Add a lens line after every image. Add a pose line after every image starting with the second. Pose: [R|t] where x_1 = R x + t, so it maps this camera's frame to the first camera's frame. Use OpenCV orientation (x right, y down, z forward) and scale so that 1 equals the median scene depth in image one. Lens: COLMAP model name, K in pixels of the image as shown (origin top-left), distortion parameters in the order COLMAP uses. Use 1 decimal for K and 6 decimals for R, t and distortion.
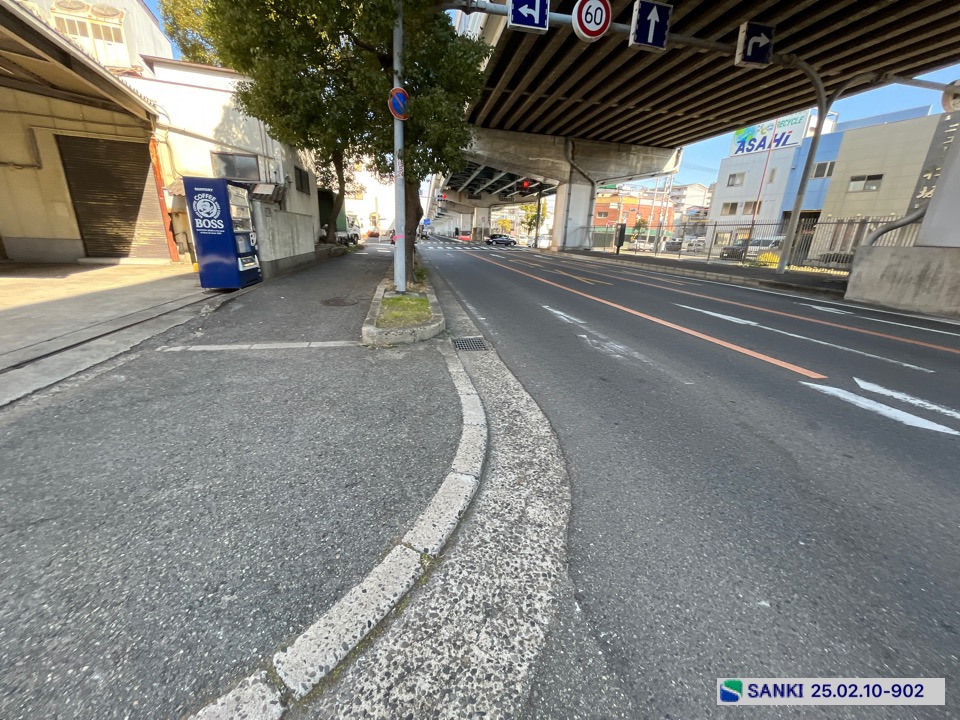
lens RADIAL K [[384.7, 0, 477.4], [0, 384.7, 359.3], [0, 0, 1]] dist [-0.002830, -0.000422]
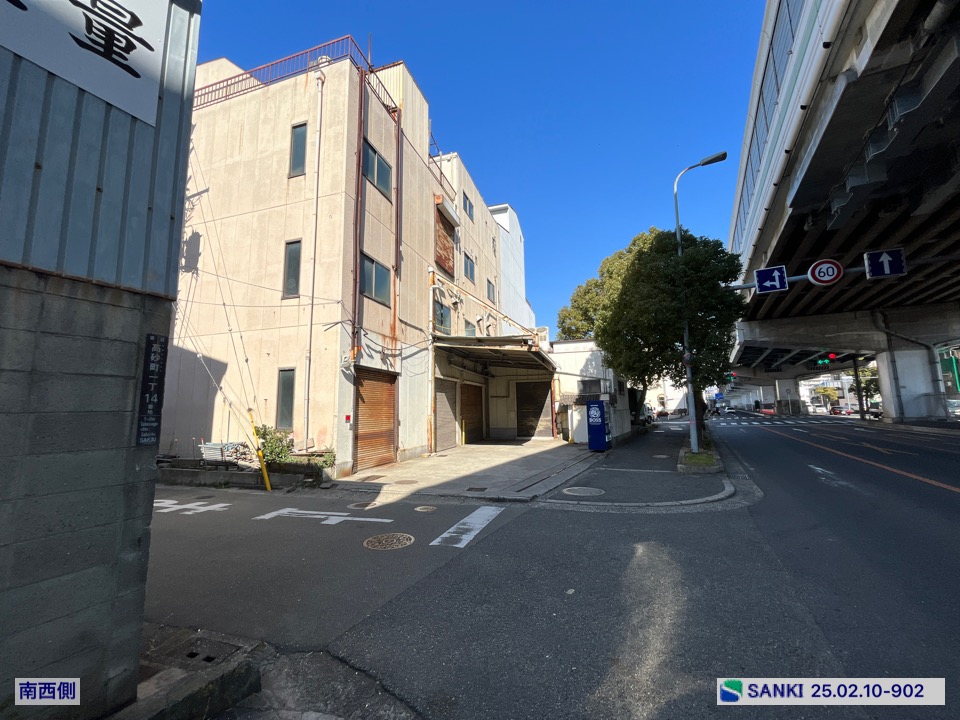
lens RADIAL K [[384.7, 0, 477.4], [0, 384.7, 359.3], [0, 0, 1]] dist [-0.002830, -0.000422]
pose [[0.772142, -0.139260, -0.620003, 0.124905], [-0.146829, 0.910188, -0.387298, 0.182970], [0.618254, 0.390083, 0.682346, -0.685460]]
